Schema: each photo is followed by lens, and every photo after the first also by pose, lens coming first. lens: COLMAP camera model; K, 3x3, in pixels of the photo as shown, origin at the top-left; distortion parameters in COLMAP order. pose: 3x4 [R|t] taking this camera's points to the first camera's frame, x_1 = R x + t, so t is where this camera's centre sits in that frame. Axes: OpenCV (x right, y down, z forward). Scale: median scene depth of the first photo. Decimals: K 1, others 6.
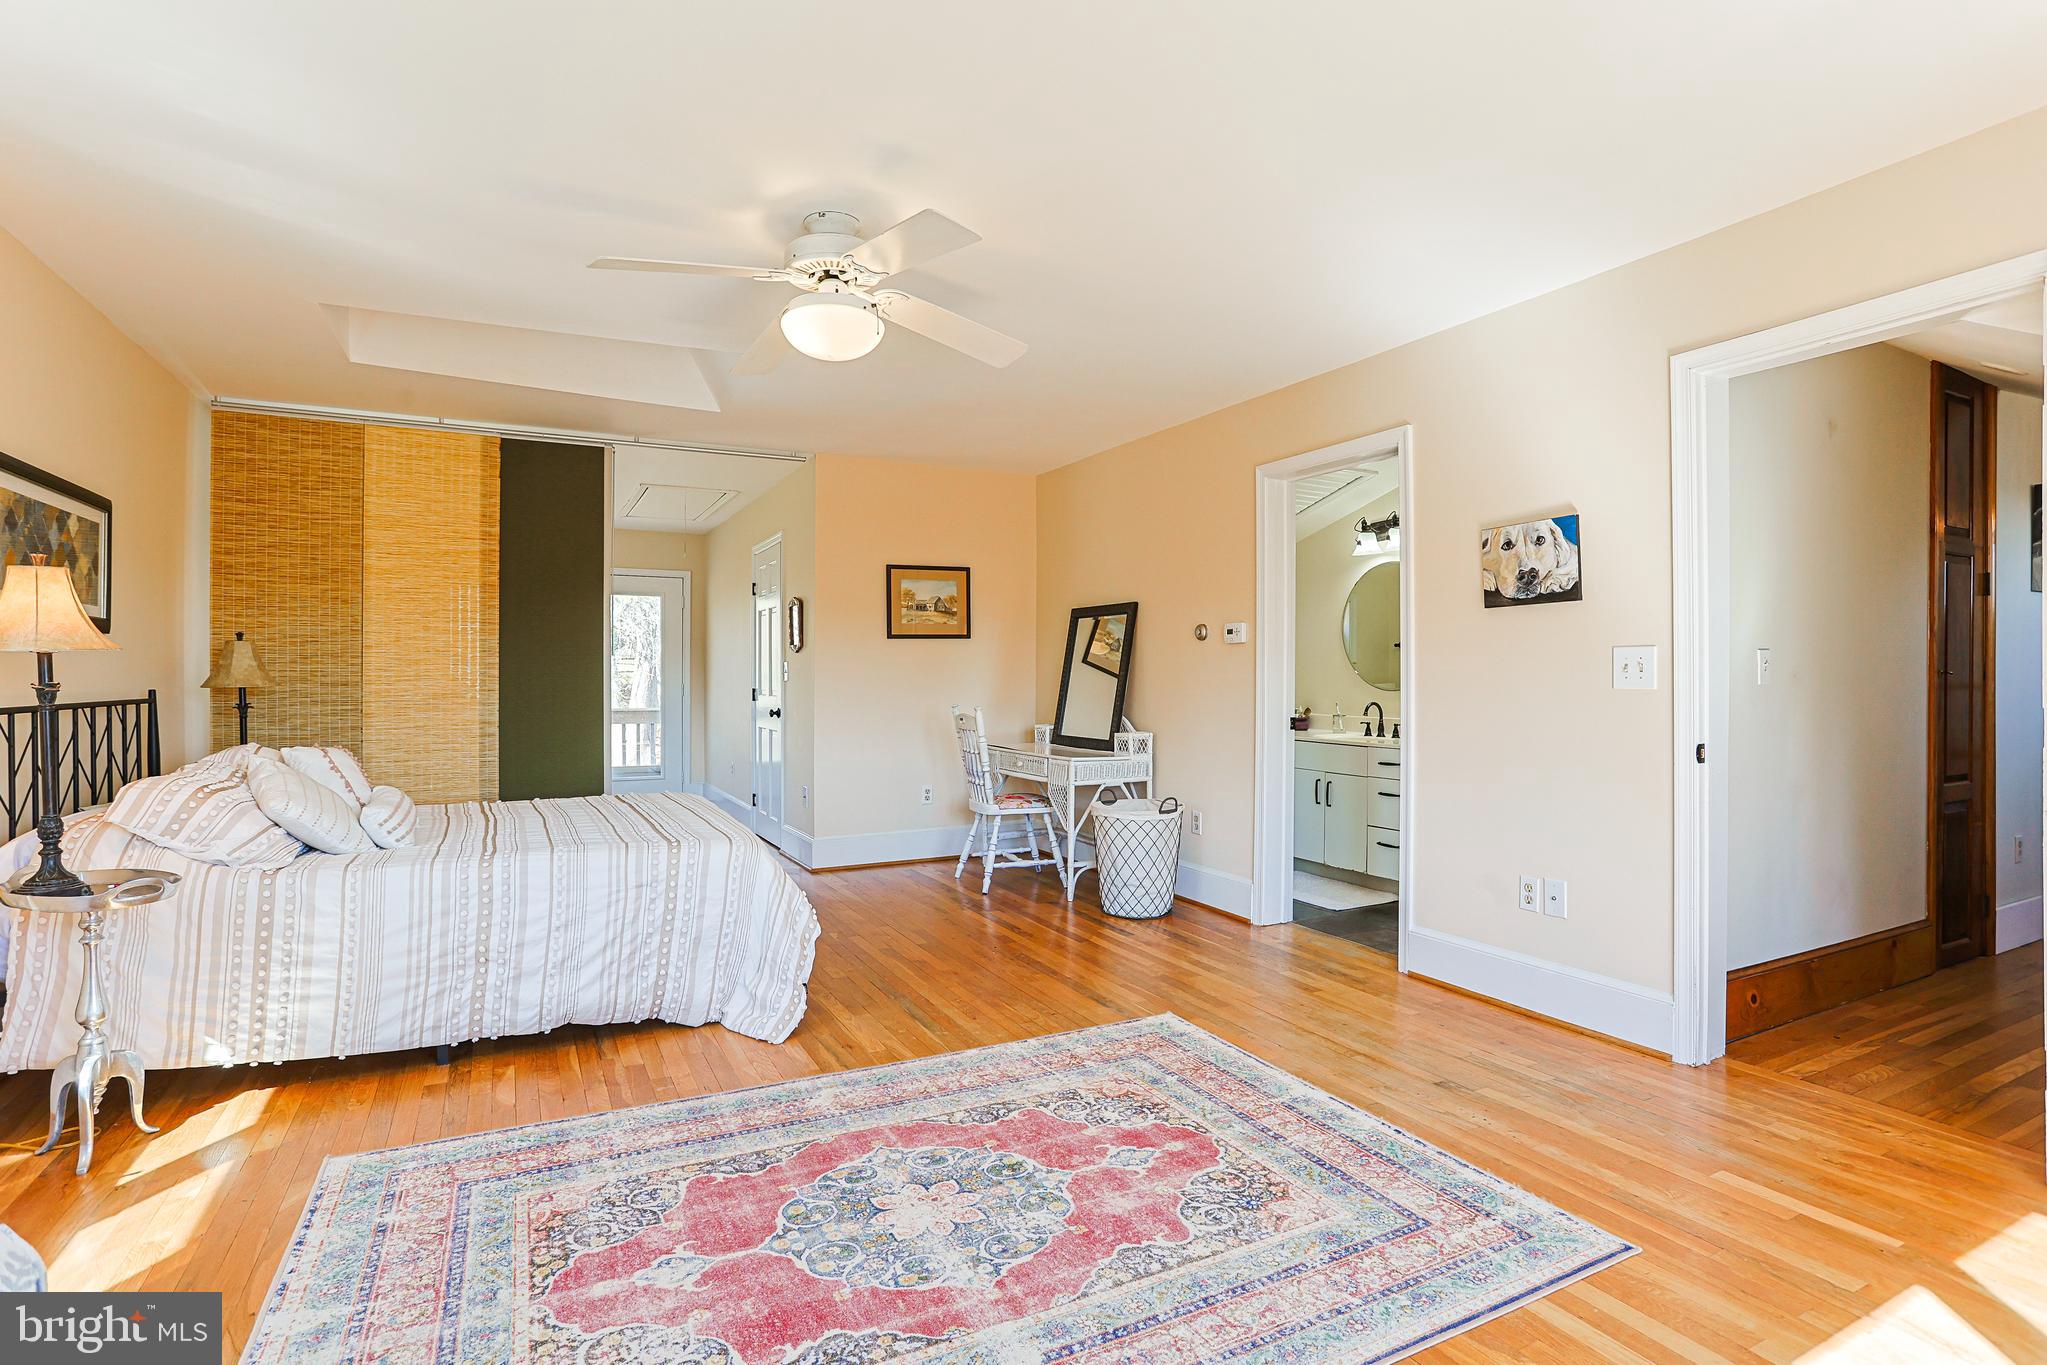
lens RADIAL K [[991.3, 0, 1020.8], [0, 991.3, 688.5], [0, 0, 1]] dist [-0.045386, 0.007950]
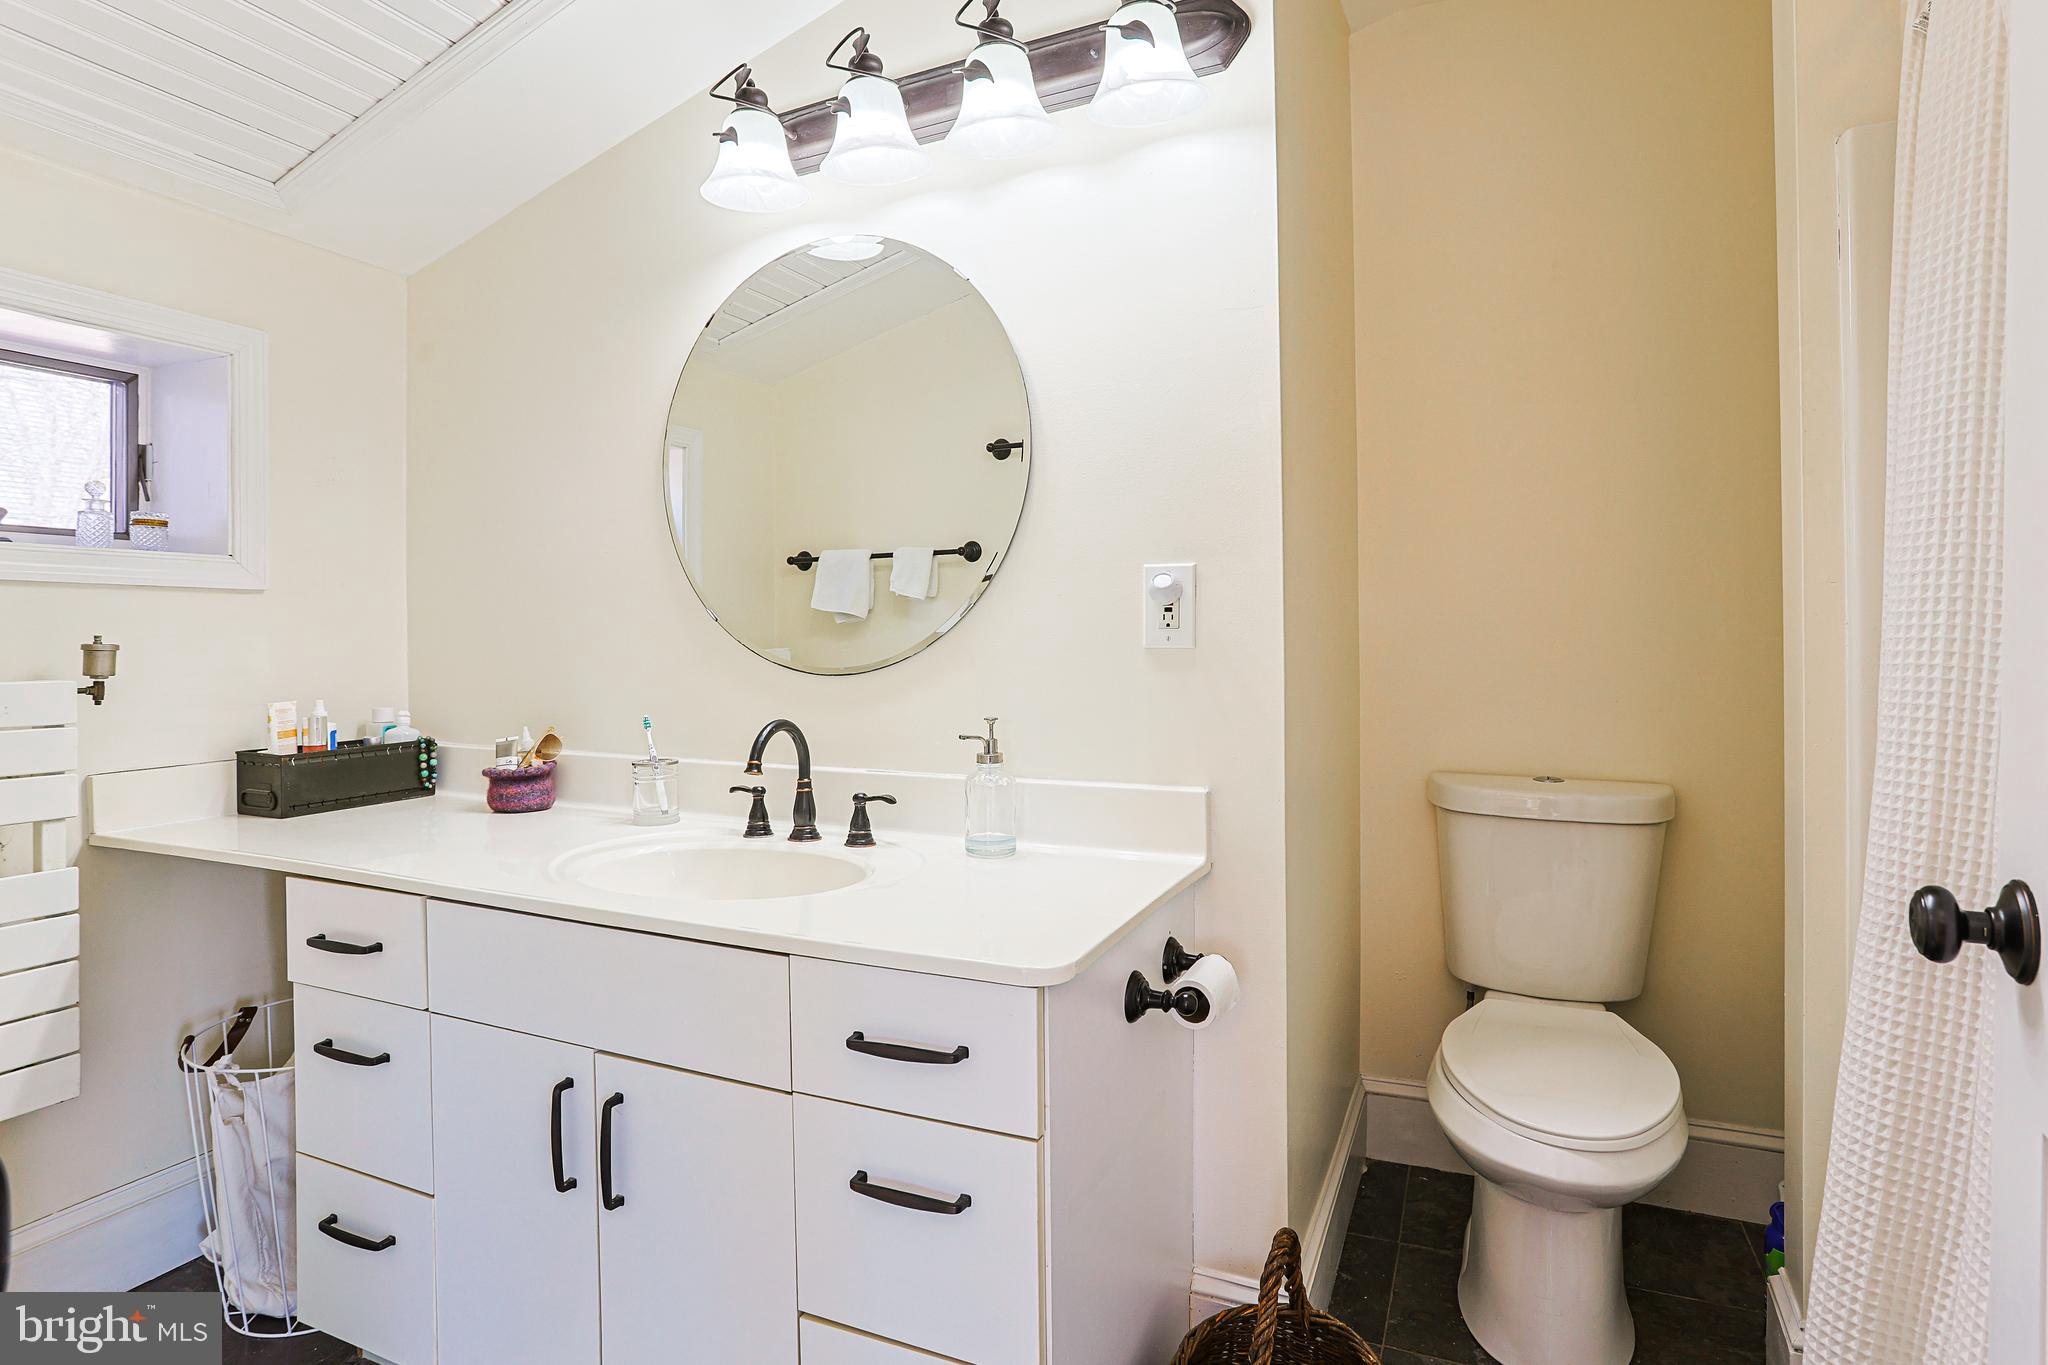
lens RADIAL K [[991.8, 0, 1027.0], [0, 991.8, 681.6], [0, 0, 1]] dist [-0.045386, 0.007950]
pose [[0.788550, -0.020158, 0.614640, 0.242384], [0.005000, 0.999640, 0.026370, -0.003524], [-0.614950, -0.017721, 0.788367, 0.738011]]
